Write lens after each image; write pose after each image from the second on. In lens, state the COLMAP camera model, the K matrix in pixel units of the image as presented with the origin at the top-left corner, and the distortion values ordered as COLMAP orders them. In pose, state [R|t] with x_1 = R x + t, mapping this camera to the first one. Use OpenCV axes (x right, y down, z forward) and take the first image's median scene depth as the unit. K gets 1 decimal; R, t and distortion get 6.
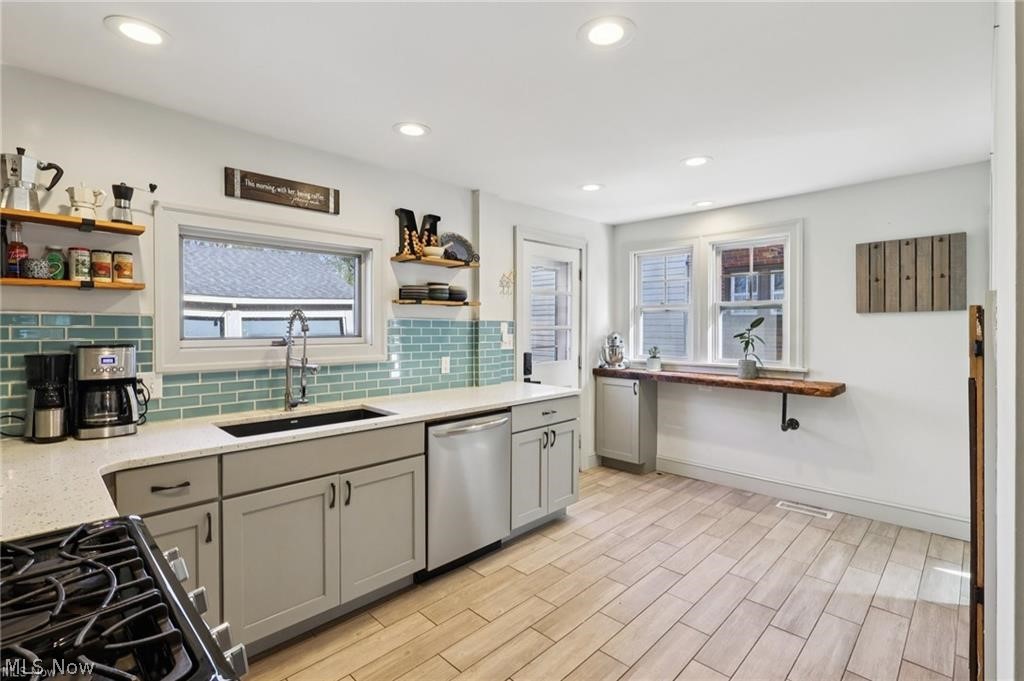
lens RADIAL K [[473.6, 0, 505.8], [0, 473.6, 333.9], [0, 0, 1]] dist [-0.015265, 0.000161]
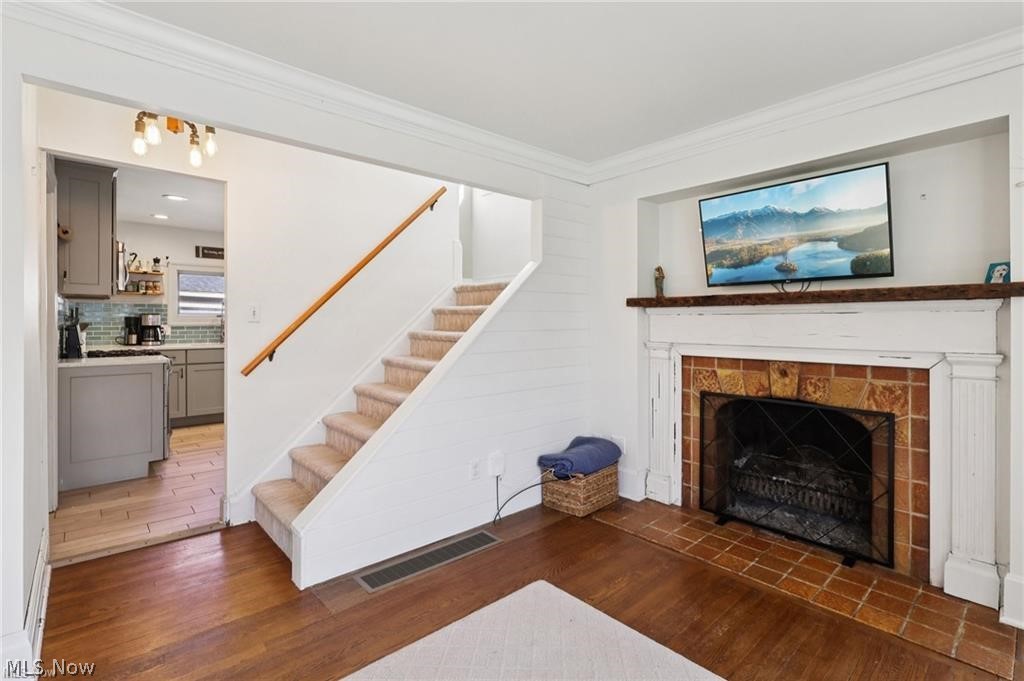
lens RADIAL K [[473.6, 0, 504.7], [0, 473.6, 322.3], [0, 0, 1]] dist [-0.015265, 0.000161]
pose [[0.998156, 0.005533, -0.060456, 1.478969], [-0.005762, 0.999977, -0.003614, 0.070158], [0.060435, 0.003956, 0.998164, -1.731453]]
